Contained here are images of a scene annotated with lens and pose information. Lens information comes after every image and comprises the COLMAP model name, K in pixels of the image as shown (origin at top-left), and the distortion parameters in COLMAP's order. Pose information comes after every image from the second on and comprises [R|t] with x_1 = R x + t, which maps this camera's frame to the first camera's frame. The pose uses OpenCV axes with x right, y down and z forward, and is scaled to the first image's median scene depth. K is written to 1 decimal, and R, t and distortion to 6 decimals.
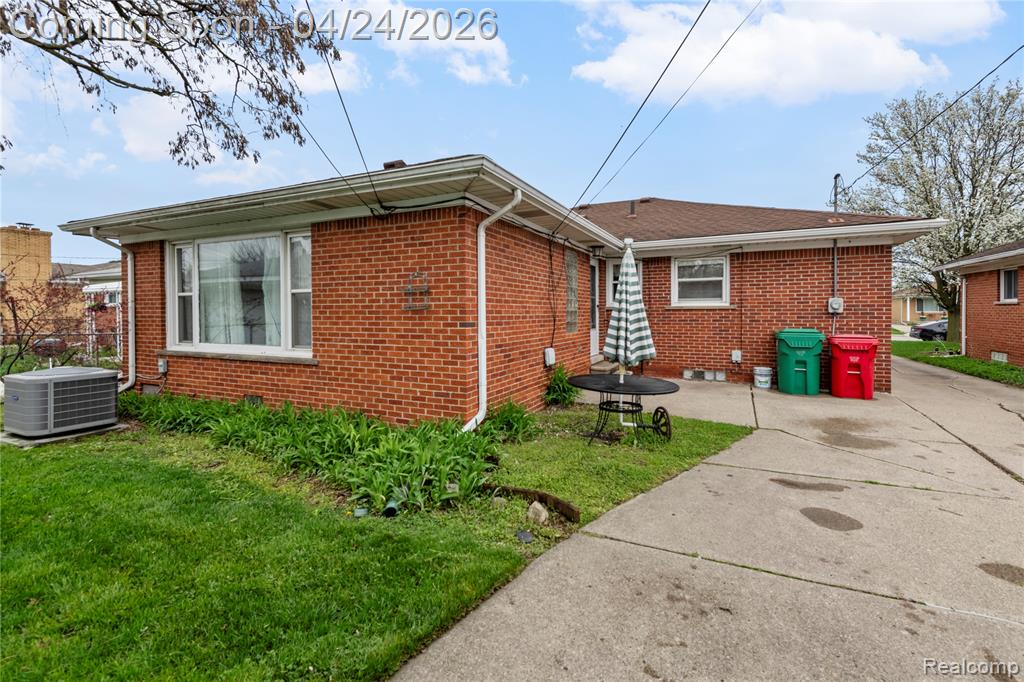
lens RADIAL K [[443.5, 0, 521.5], [0, 443.5, 314.8], [0, 0, 1]] dist [0.012334, 0.000034]
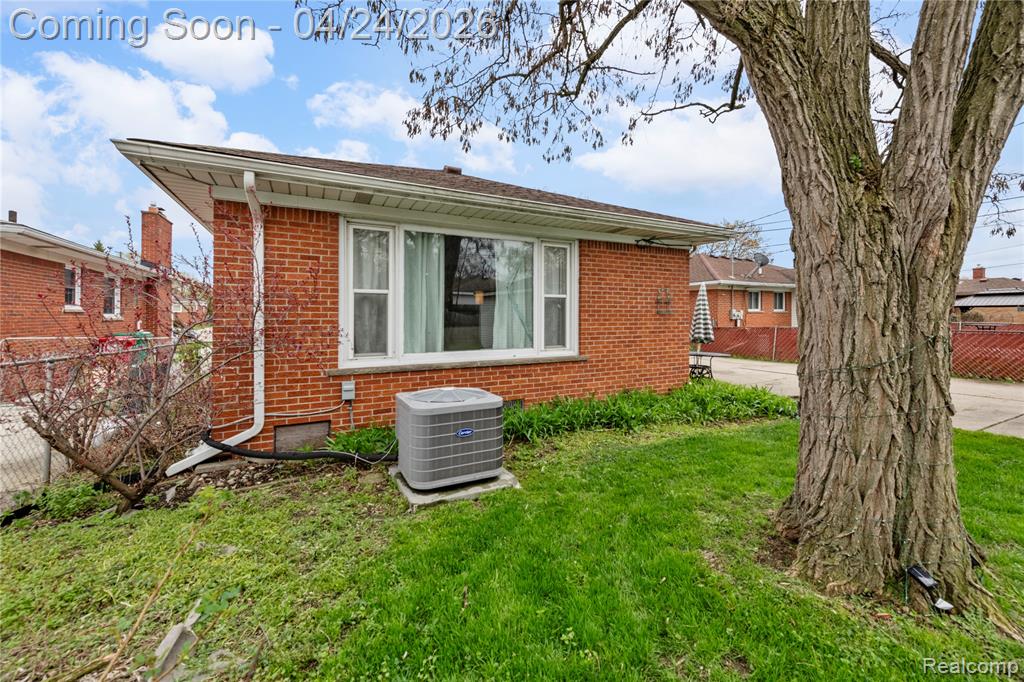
lens RADIAL K [[409.9, 0, 511.5], [0, 409.9, 312.4], [0, 0, 1]] dist [0.014569, -0.002501]
pose [[0.622258, 0.009235, 0.782758, -1.490774], [0.007405, 0.999816, -0.017682, 0.004385], [-0.782777, 0.016799, 0.622075, 0.497146]]
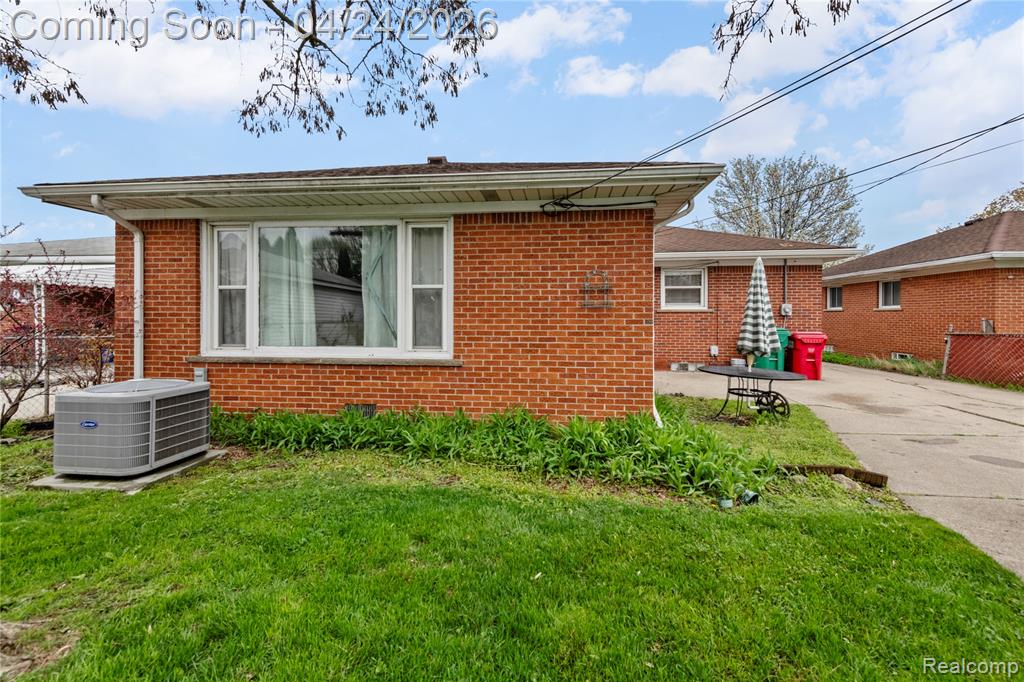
lens RADIAL K [[409.9, 0, 521.5], [0, 409.9, 315.3], [0, 0, 1]] dist [0.014569, -0.002501]
pose [[0.949174, 0.005629, 0.314701, -0.634230], [-0.002349, 0.999939, -0.010800, 0.015994], [-0.314743, 0.009512, 0.949129, 0.148259]]
